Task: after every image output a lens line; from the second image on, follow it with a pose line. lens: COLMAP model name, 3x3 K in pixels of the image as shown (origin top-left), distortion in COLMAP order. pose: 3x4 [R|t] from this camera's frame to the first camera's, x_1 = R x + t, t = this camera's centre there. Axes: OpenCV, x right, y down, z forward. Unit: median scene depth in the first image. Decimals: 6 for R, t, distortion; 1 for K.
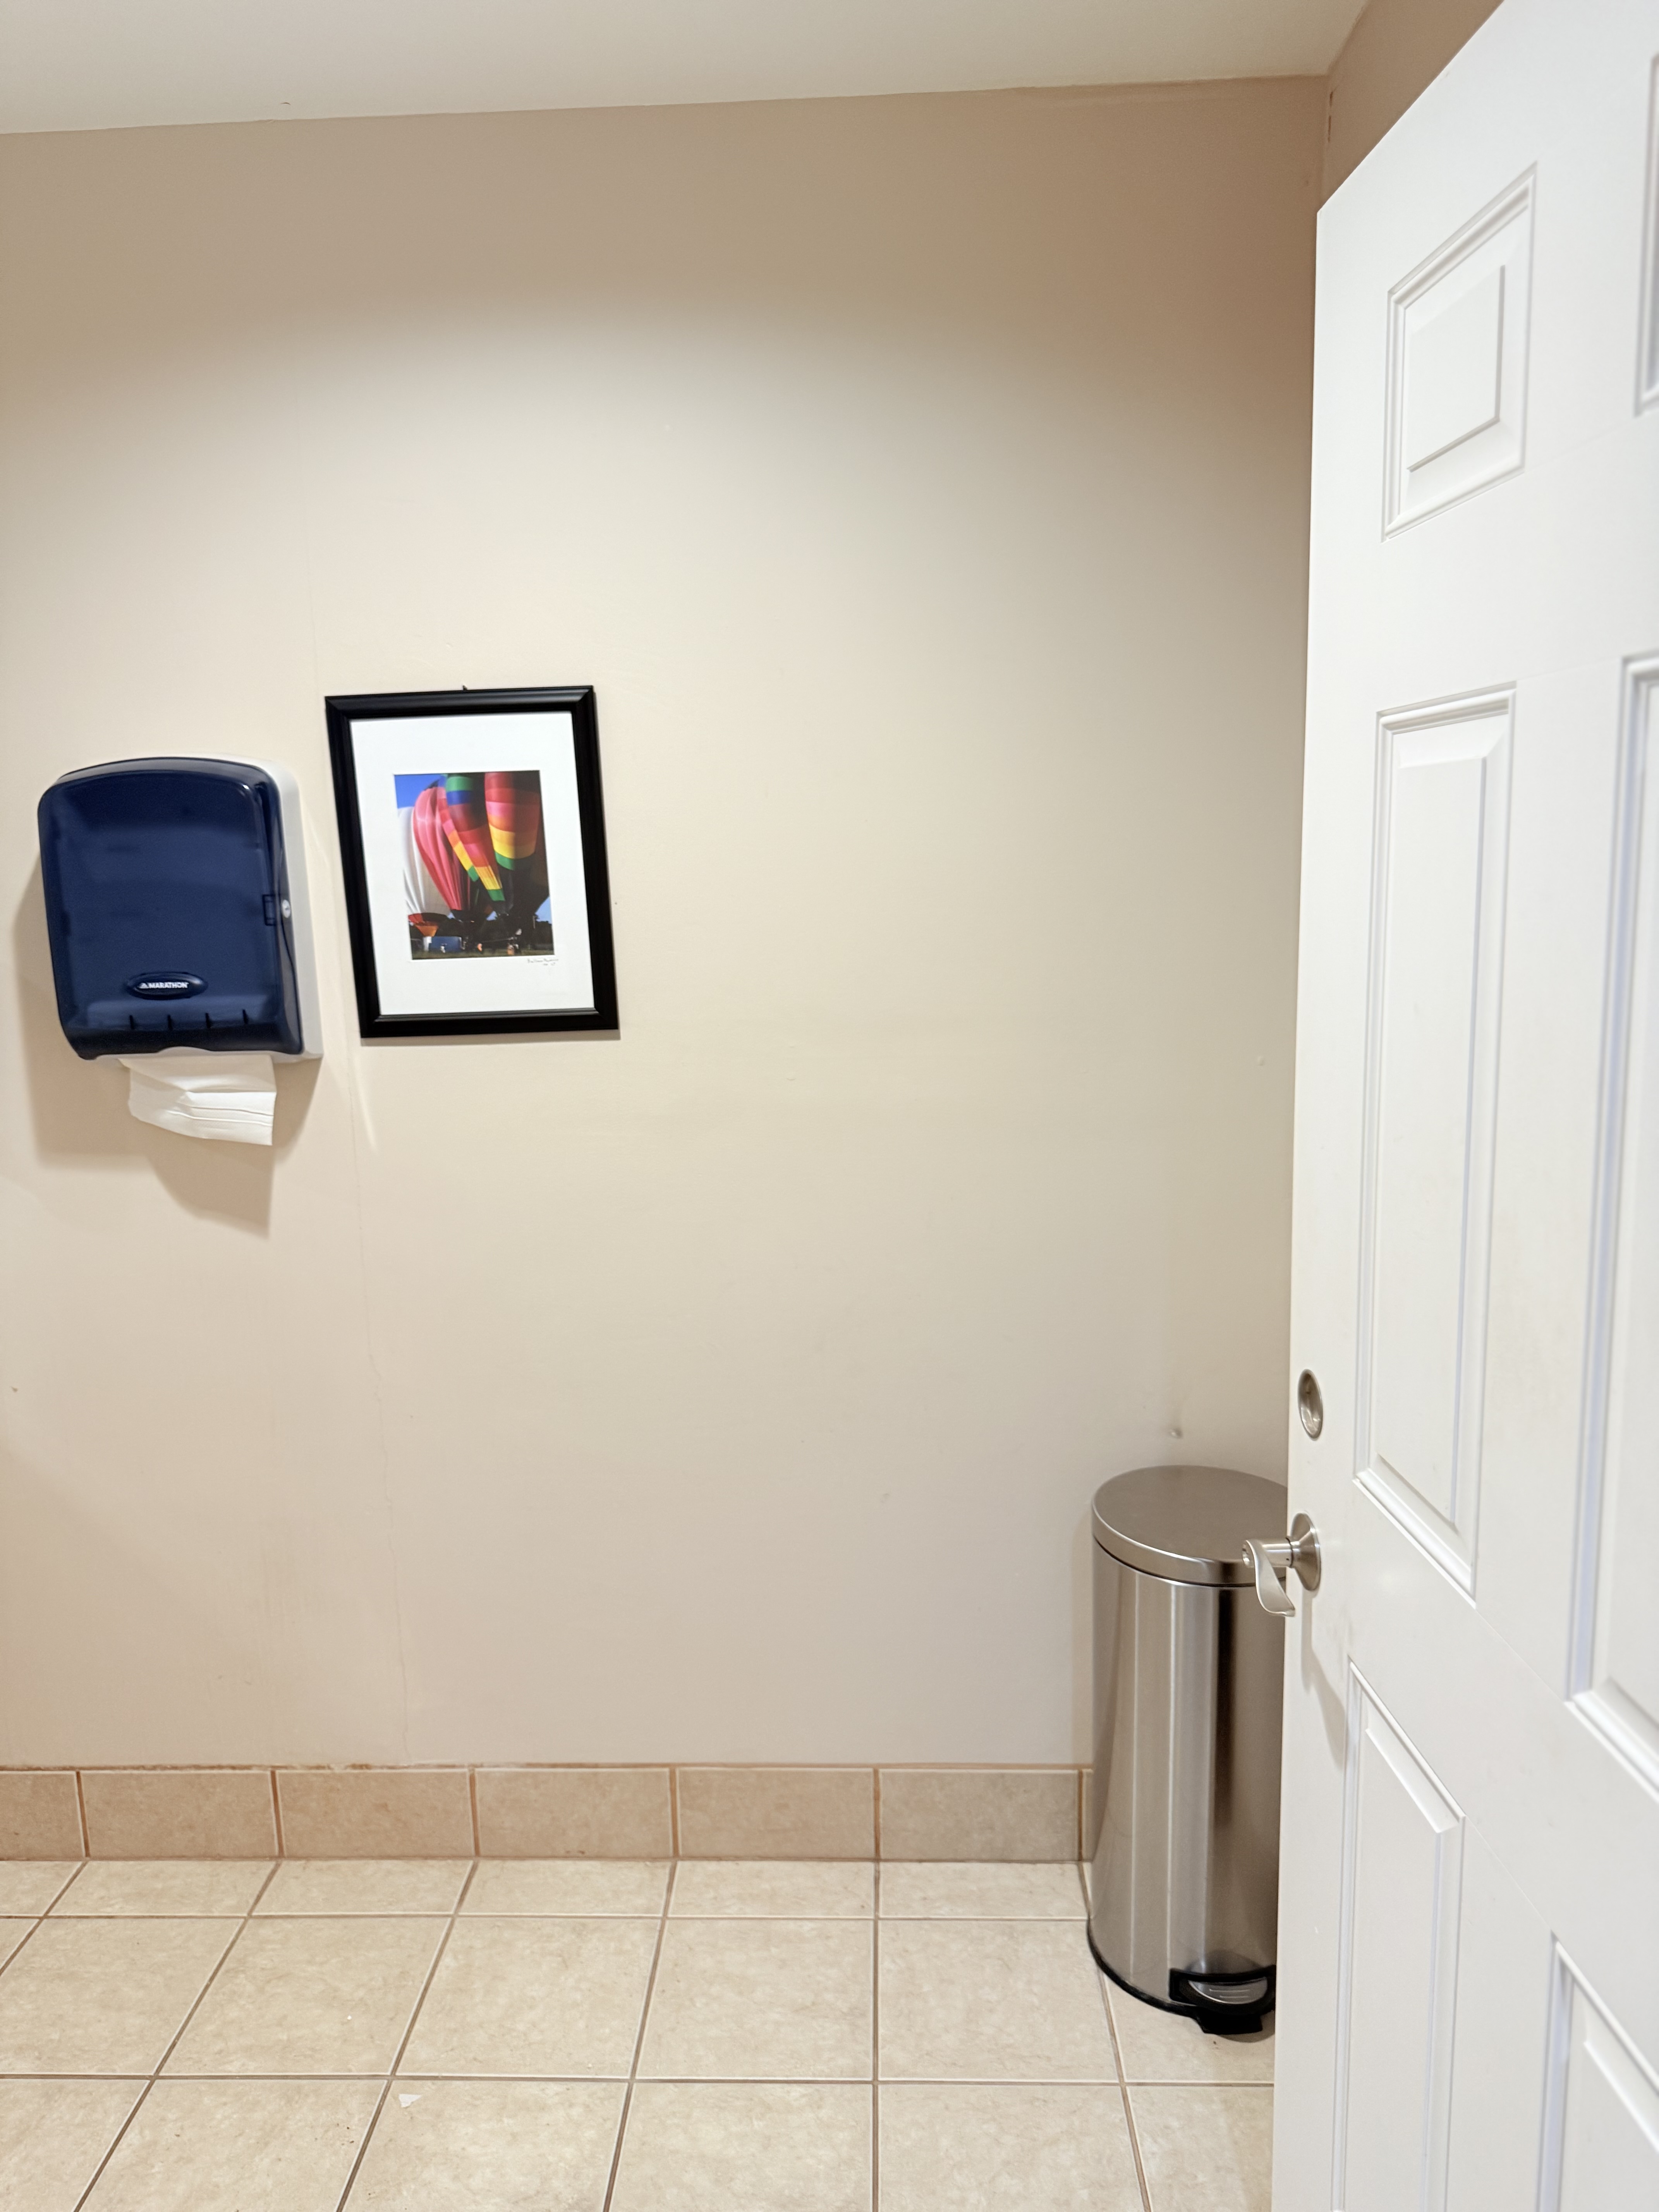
lens RADIAL K [[1577.0, 0, 829.5], [0, 1577.0, 1106.0], [0, 0, 1]] dist [0.023838, -0.015775]
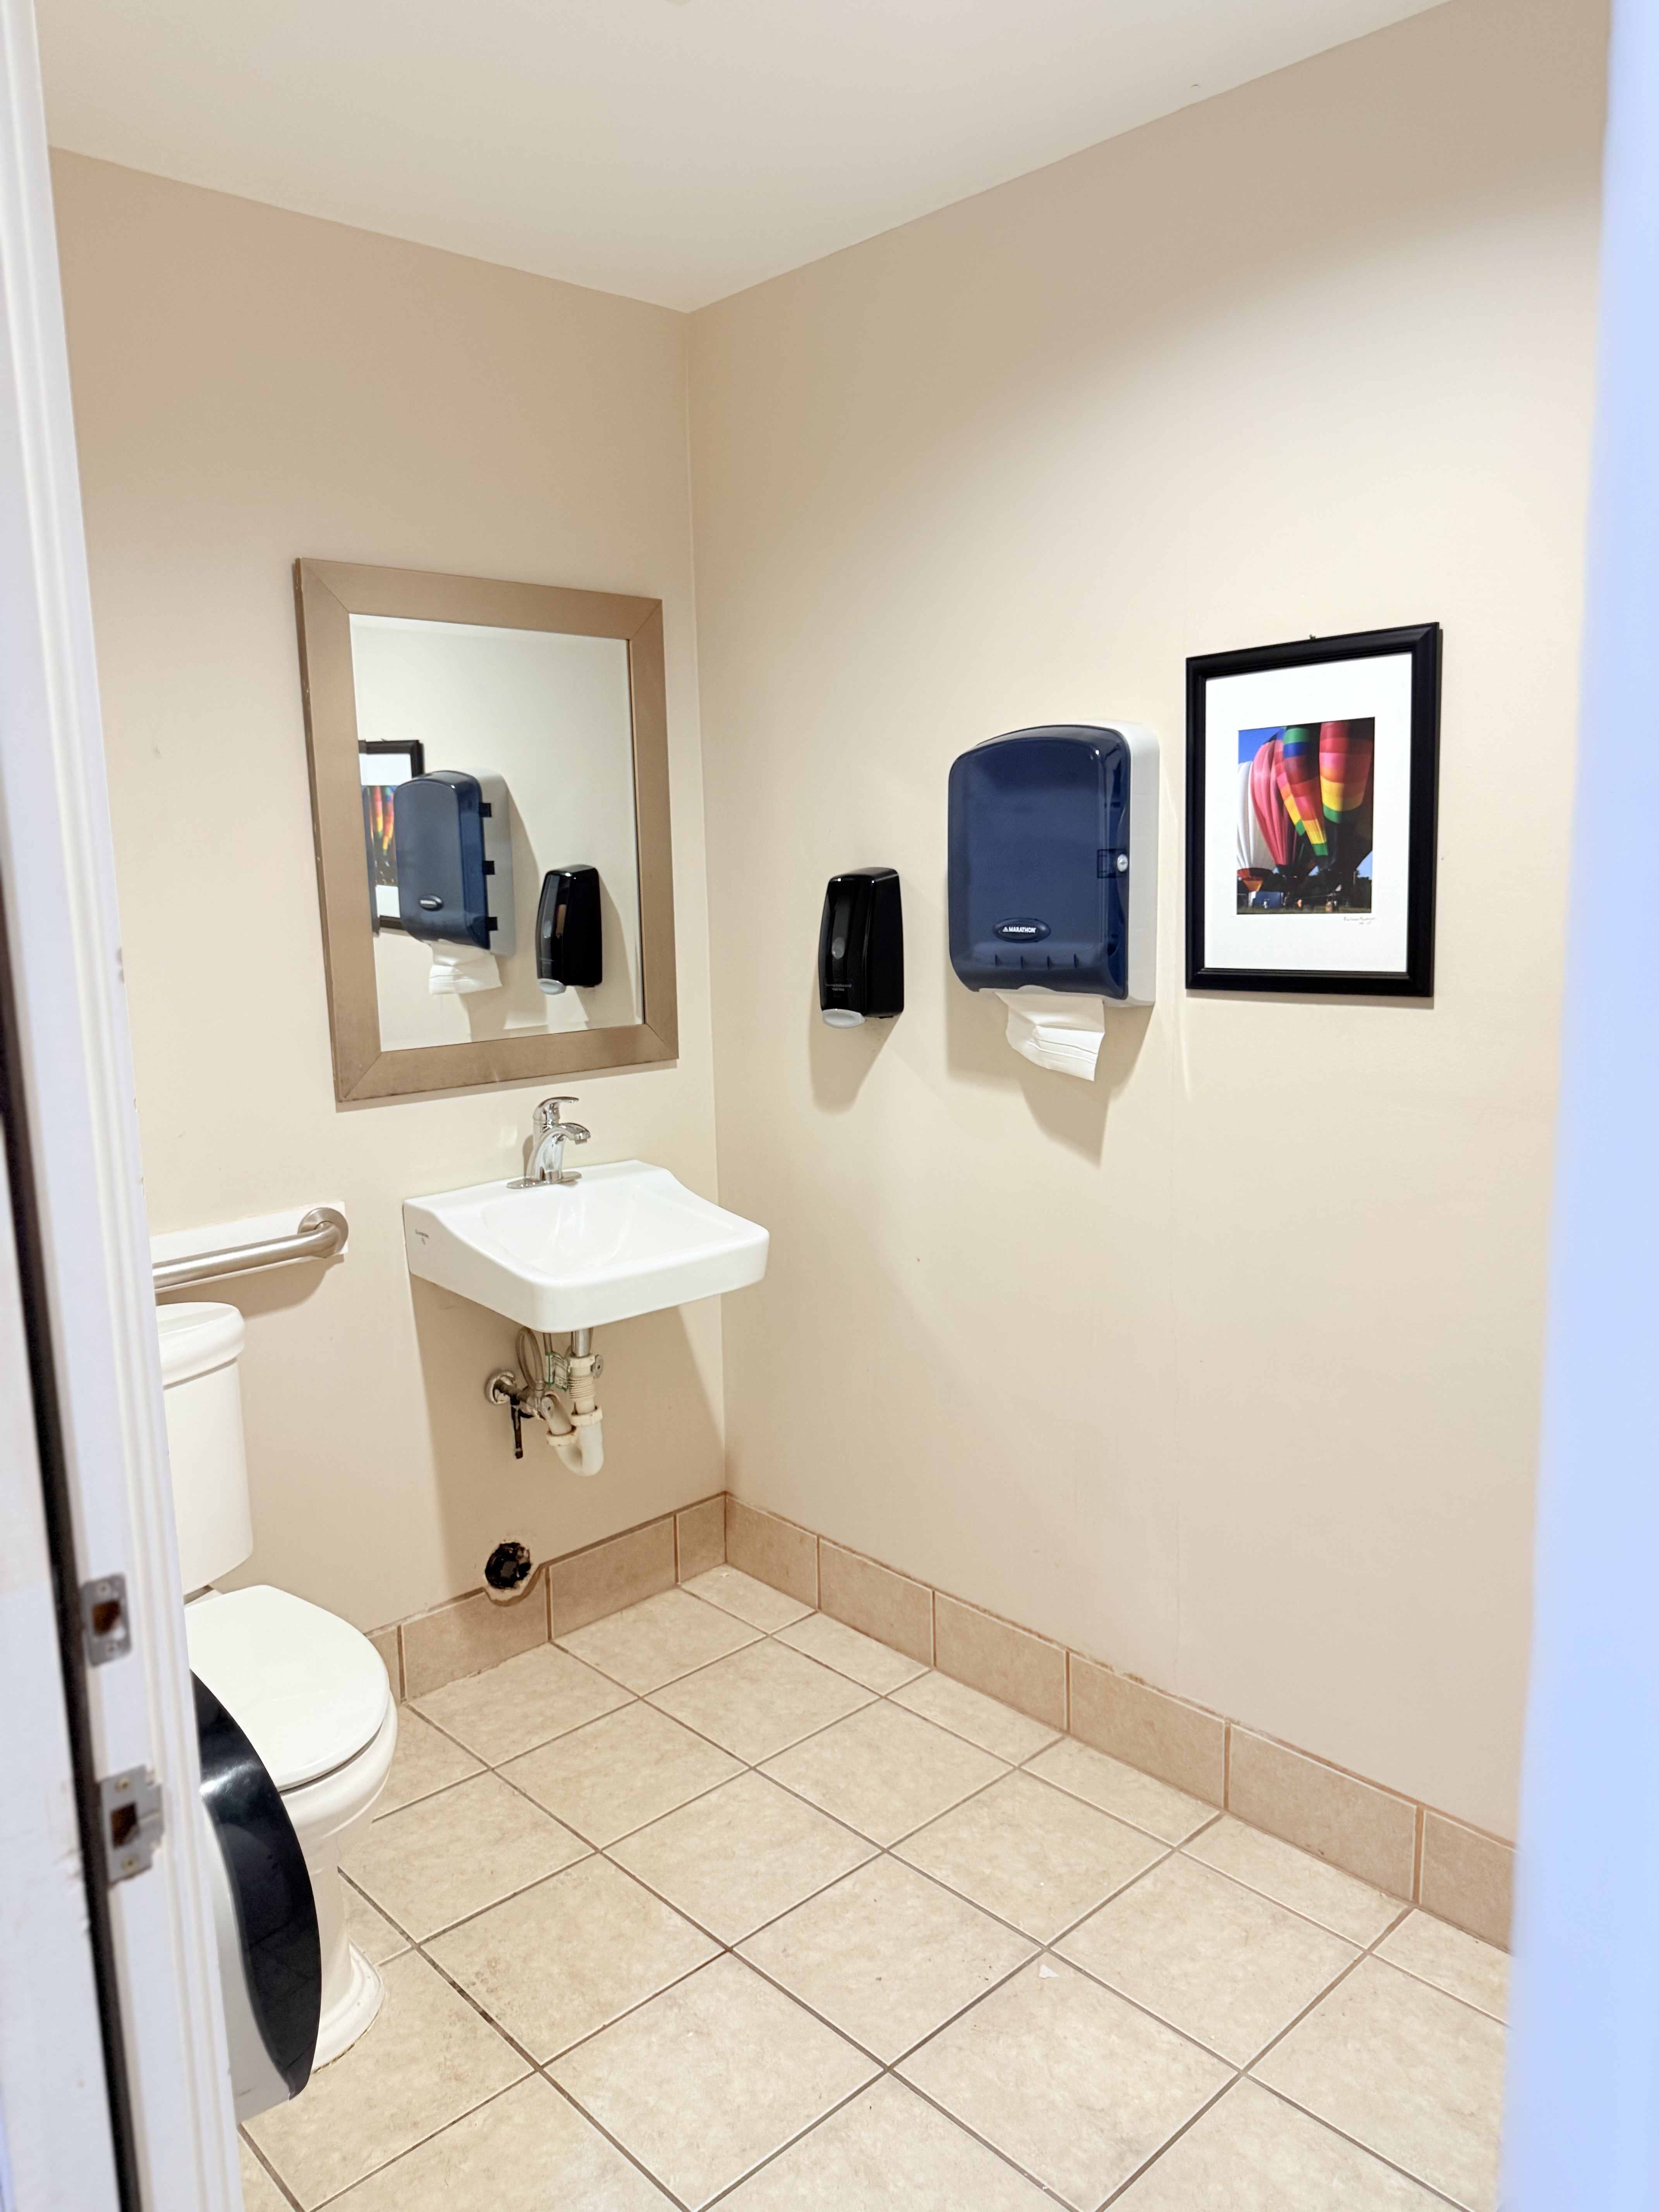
lens RADIAL K [[1599.2, 0, 818.8], [0, 1599.2, 1109.1], [0, 0, 1]] dist [0.118703, -0.131185]
pose [[0.712319, 0.120062, -0.691510, 0.277786], [-0.103176, 0.992469, 0.066034, -0.009196], [0.694230, 0.024310, 0.719342, 0.072998]]
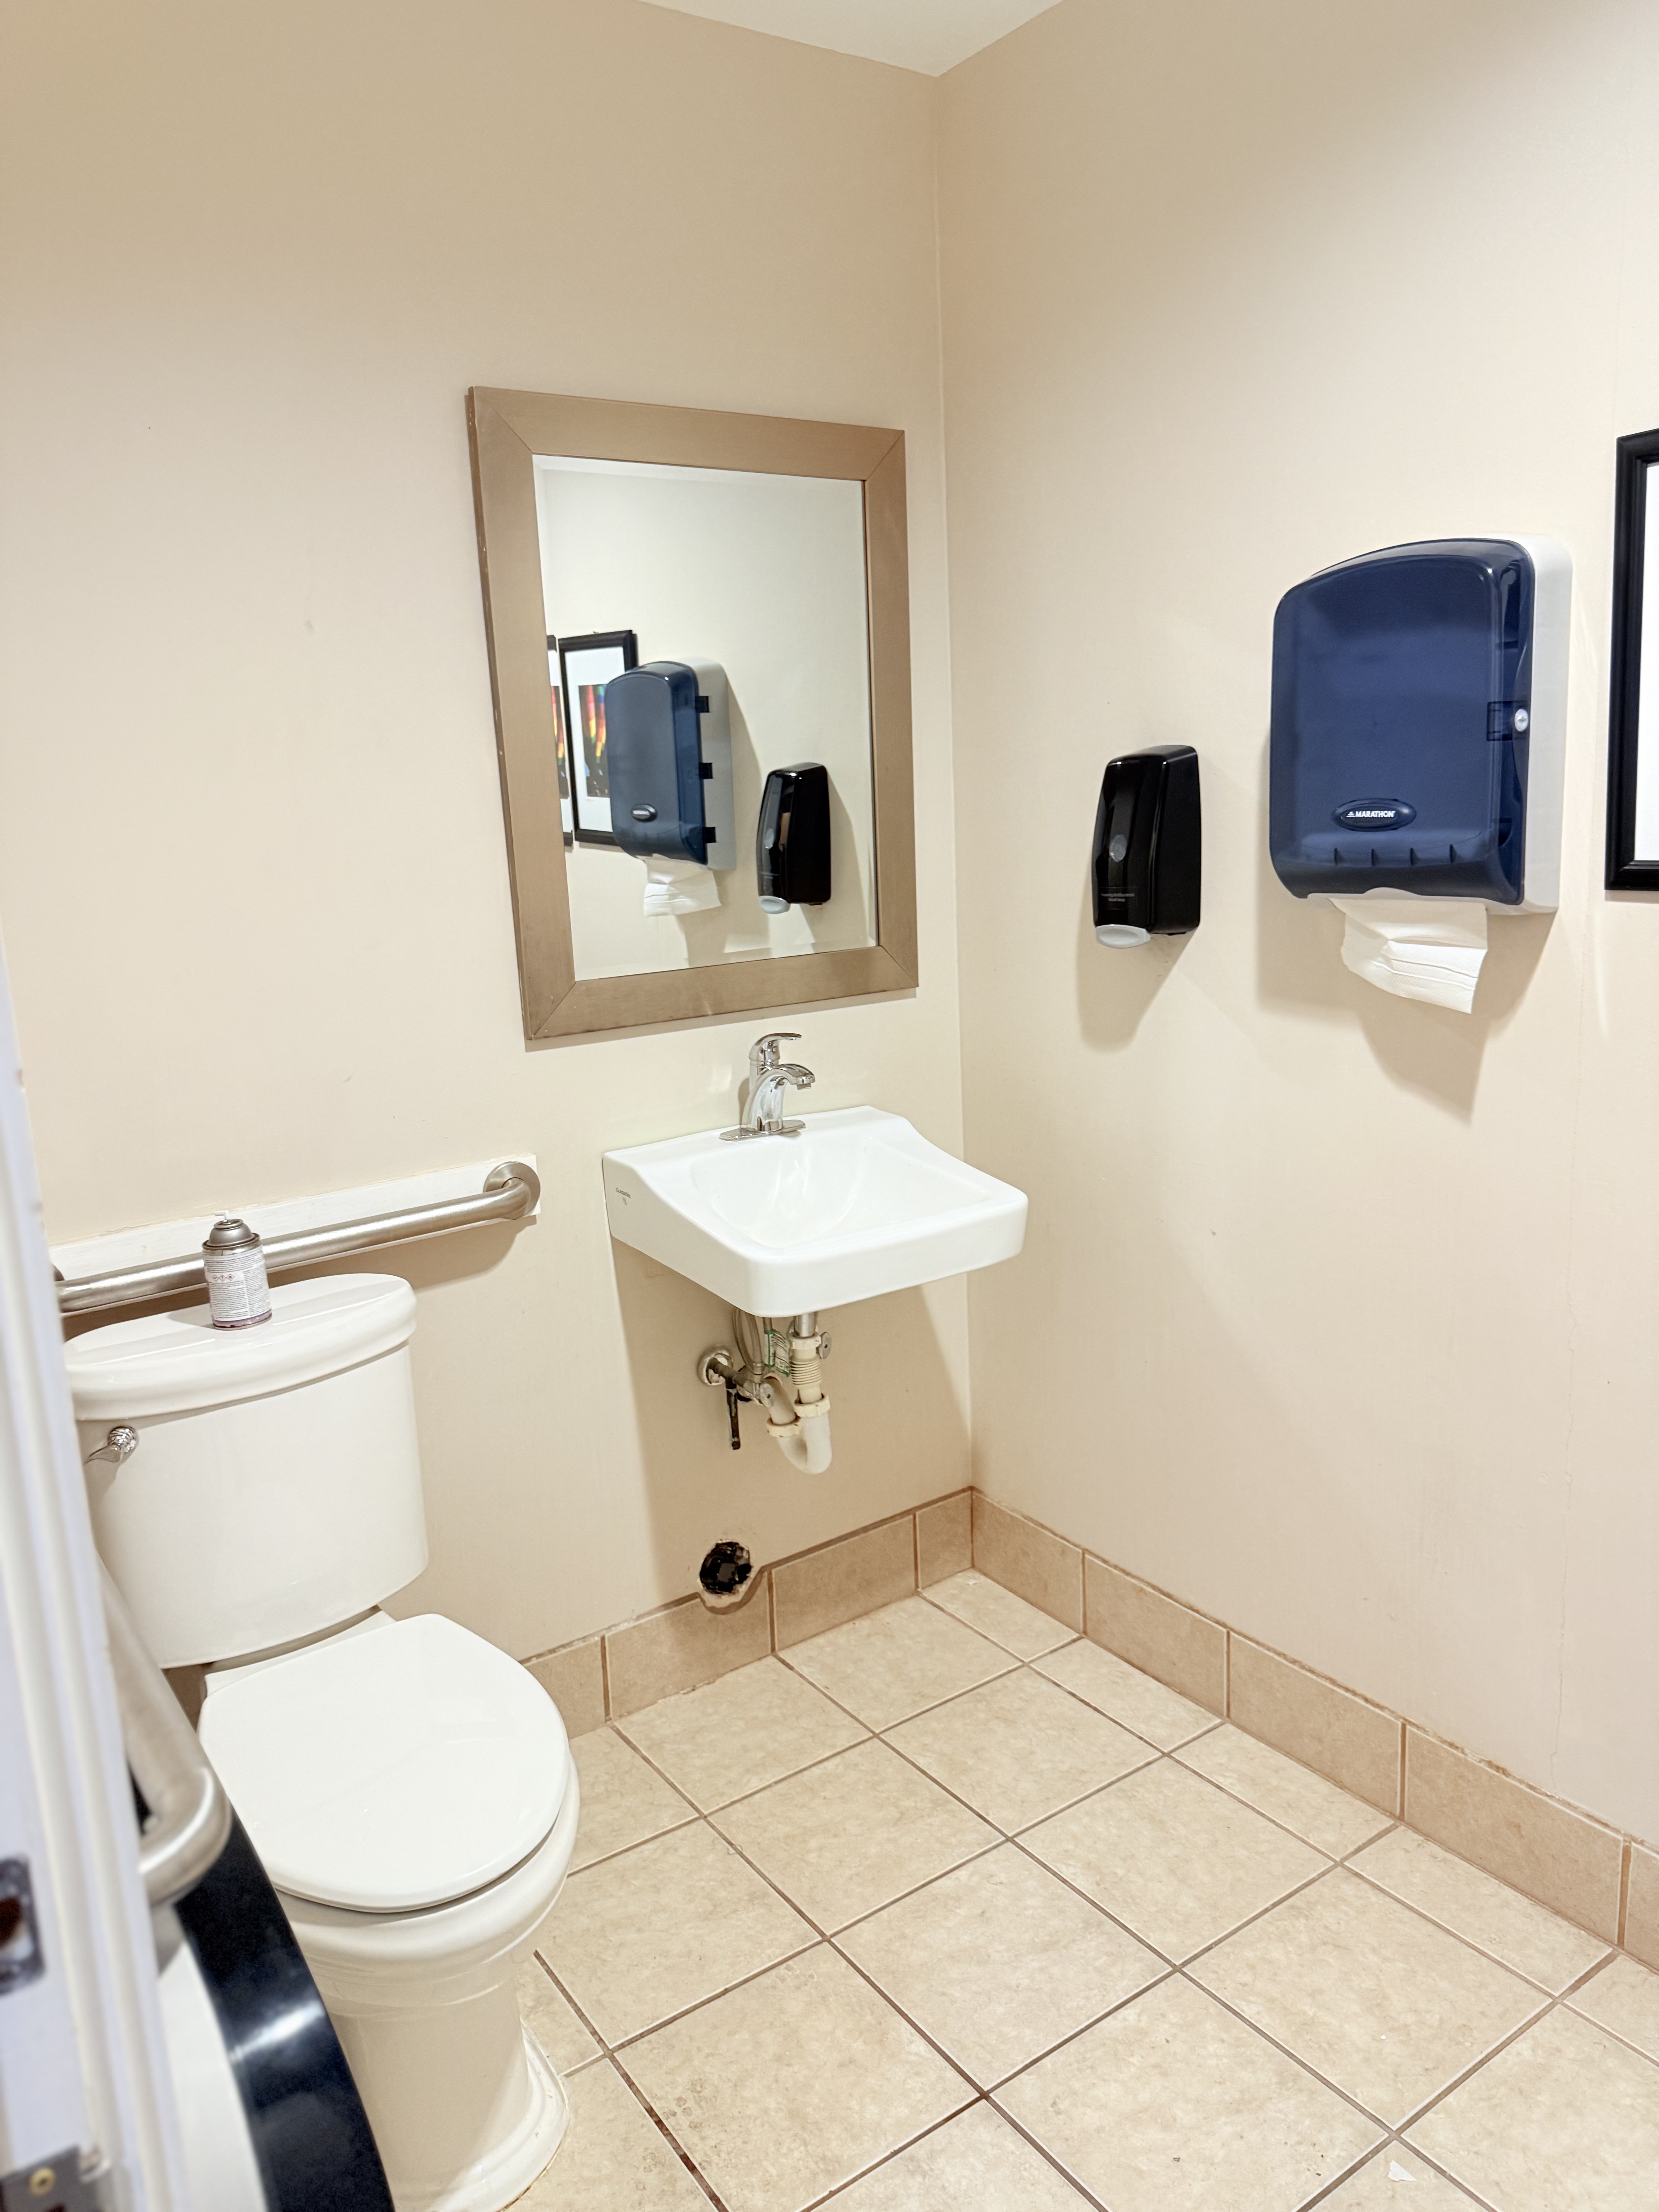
lens RADIAL K [[1576.5, 0, 788.0], [0, 1576.5, 1101.0], [0, 0, 1]] dist [-0.006859, -0.005913]
pose [[0.586663, 0.153698, -0.795113, 0.096638], [-0.090266, 0.988117, 0.124405, -0.000007], [0.804785, -0.001212, 0.593565, 0.225933]]
